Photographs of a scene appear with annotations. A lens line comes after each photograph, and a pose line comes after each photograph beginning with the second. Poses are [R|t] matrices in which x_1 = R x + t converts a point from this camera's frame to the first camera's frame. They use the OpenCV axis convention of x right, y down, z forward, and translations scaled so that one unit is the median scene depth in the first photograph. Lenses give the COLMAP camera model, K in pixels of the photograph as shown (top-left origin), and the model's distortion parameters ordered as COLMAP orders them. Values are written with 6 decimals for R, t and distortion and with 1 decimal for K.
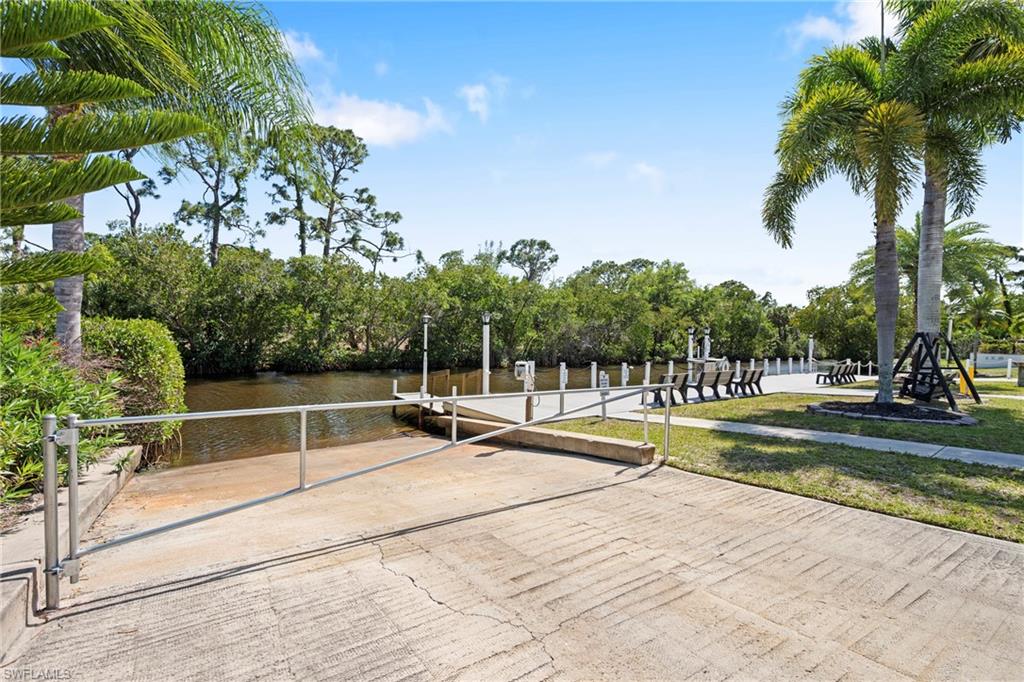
lens RADIAL K [[457.2, 0, 512.1], [0, 457.2, 355.8], [0, 0, 1]] dist [-0.002880, -0.000198]
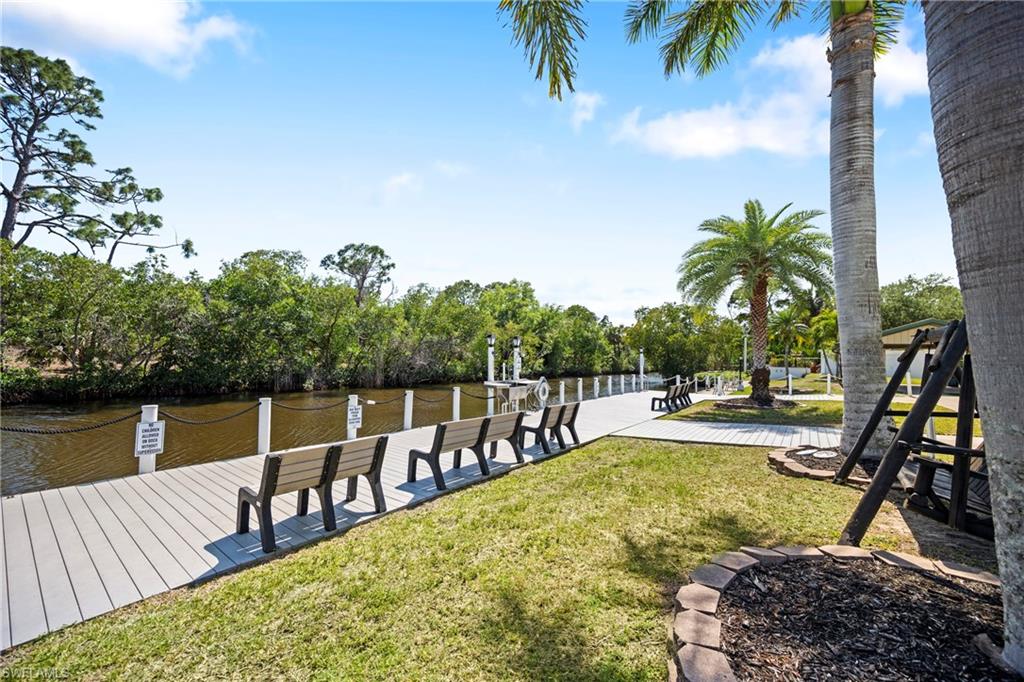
lens RADIAL K [[425.5, 0, 512.0], [0, 425.5, 341.0], [0, 0, 1]] dist [0.001605, 0.000095]
pose [[0.958107, 0.005934, 0.286350, 0.084941], [0.014799, 0.997424, -0.070186, -0.003496], [-0.286029, 0.071483, 0.955551, 0.135091]]
